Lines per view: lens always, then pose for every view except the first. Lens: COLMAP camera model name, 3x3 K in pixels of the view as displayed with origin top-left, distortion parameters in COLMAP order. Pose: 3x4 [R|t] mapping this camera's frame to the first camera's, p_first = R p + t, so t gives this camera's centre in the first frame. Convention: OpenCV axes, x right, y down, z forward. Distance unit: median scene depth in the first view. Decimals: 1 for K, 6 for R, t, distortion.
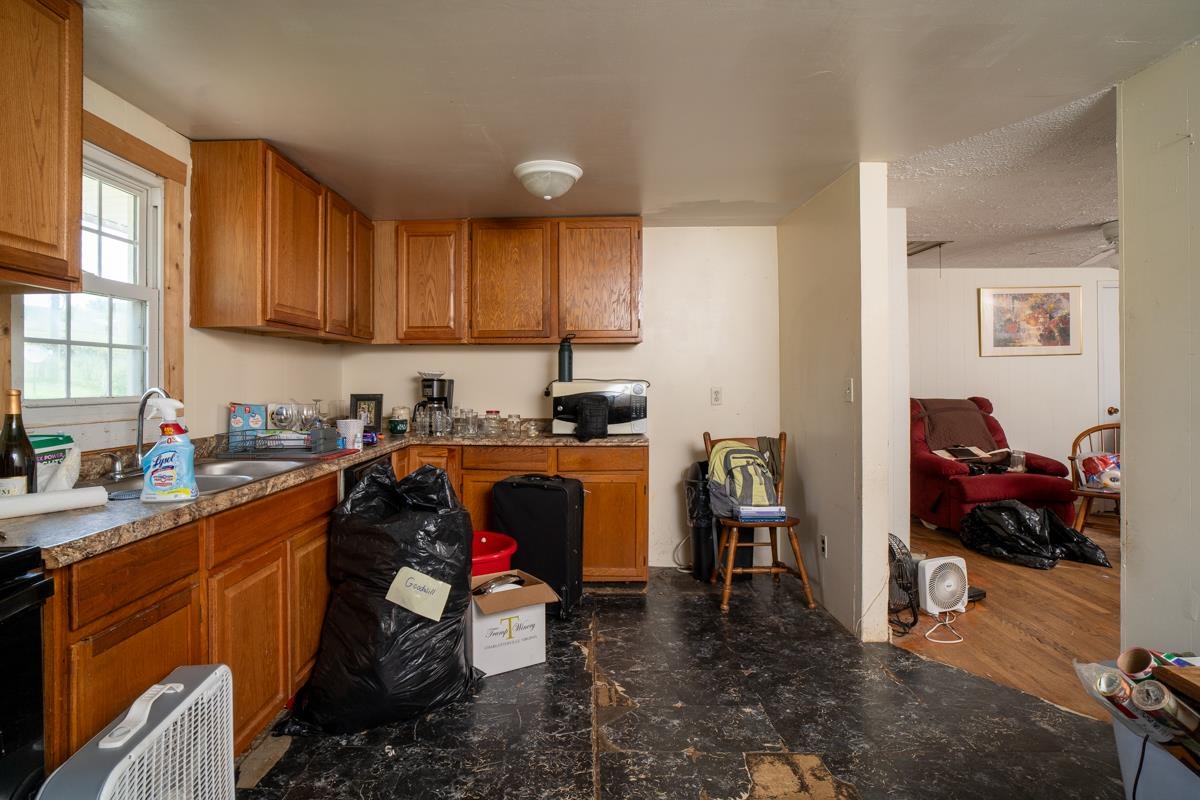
lens RADIAL K [[643.6, 0, 592.0], [0, 643.6, 375.0], [0, 0, 1]] dist [0.007932, 0.001280]
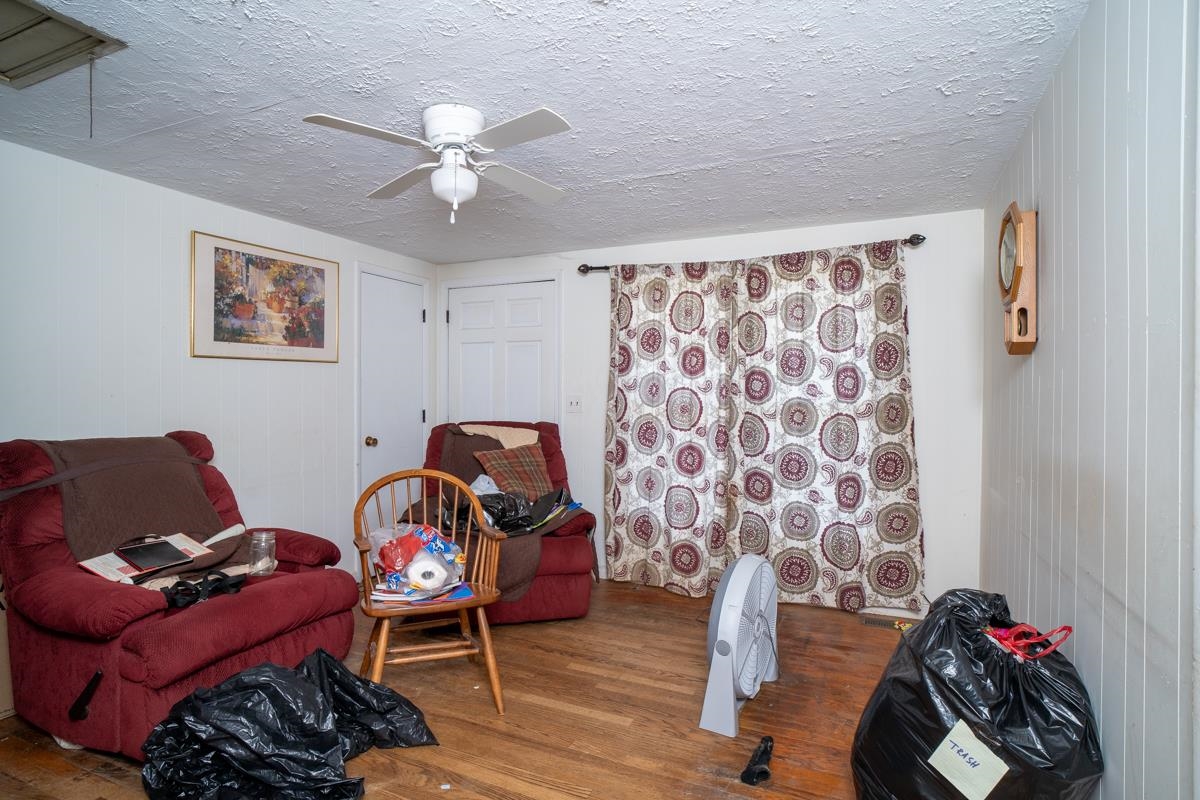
lens RADIAL K [[643.6, 0, 601.0], [0, 643.6, 398.2], [0, 0, 1]] dist [0.007932, 0.001280]
pose [[0.426846, 0.006268, 0.904303, 0.256420], [-0.019880, 0.999799, 0.002454, -0.001041], [-0.904106, -0.019025, 0.426885, 0.452671]]
